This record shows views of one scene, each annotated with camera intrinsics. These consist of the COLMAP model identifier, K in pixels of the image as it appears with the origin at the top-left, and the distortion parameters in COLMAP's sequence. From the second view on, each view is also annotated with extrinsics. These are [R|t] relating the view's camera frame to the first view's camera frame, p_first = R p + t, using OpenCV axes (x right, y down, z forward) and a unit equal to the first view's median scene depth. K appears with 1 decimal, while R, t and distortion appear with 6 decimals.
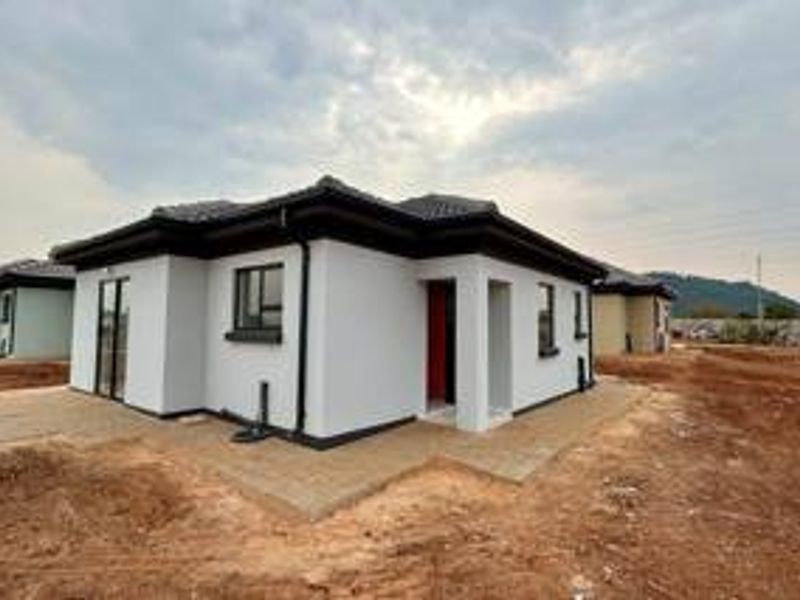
lens RADIAL K [[431.8, 0, 401.8], [0, 431.8, 301.7], [0, 0, 1]] dist [-0.001413, 0.005566]
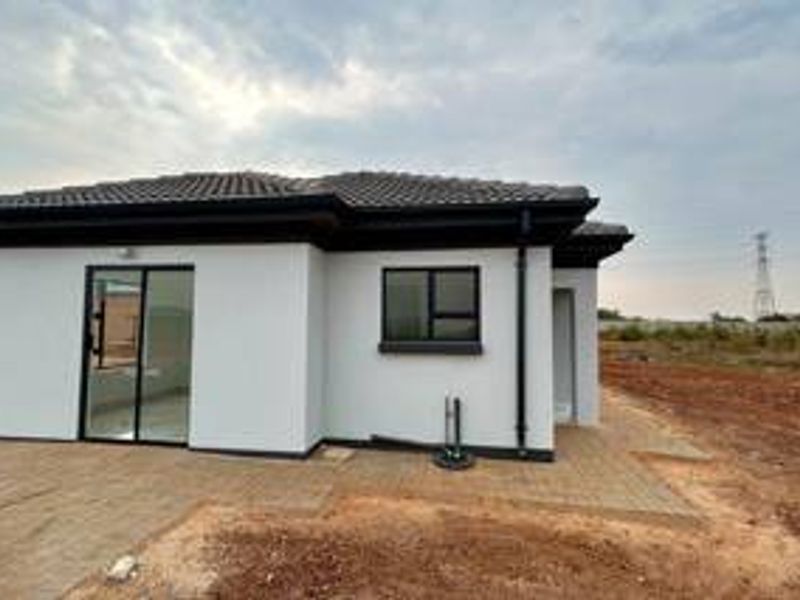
lens RADIAL K [[431.8, 0, 400.4], [0, 431.8, 300.4], [0, 0, 1]] dist [-0.001413, 0.005566]
pose [[0.867863, 0.021480, 0.496338, -0.815590], [-0.023319, 0.999725, -0.002491, -0.011197], [-0.496255, -0.009412, 0.868126, 0.267900]]
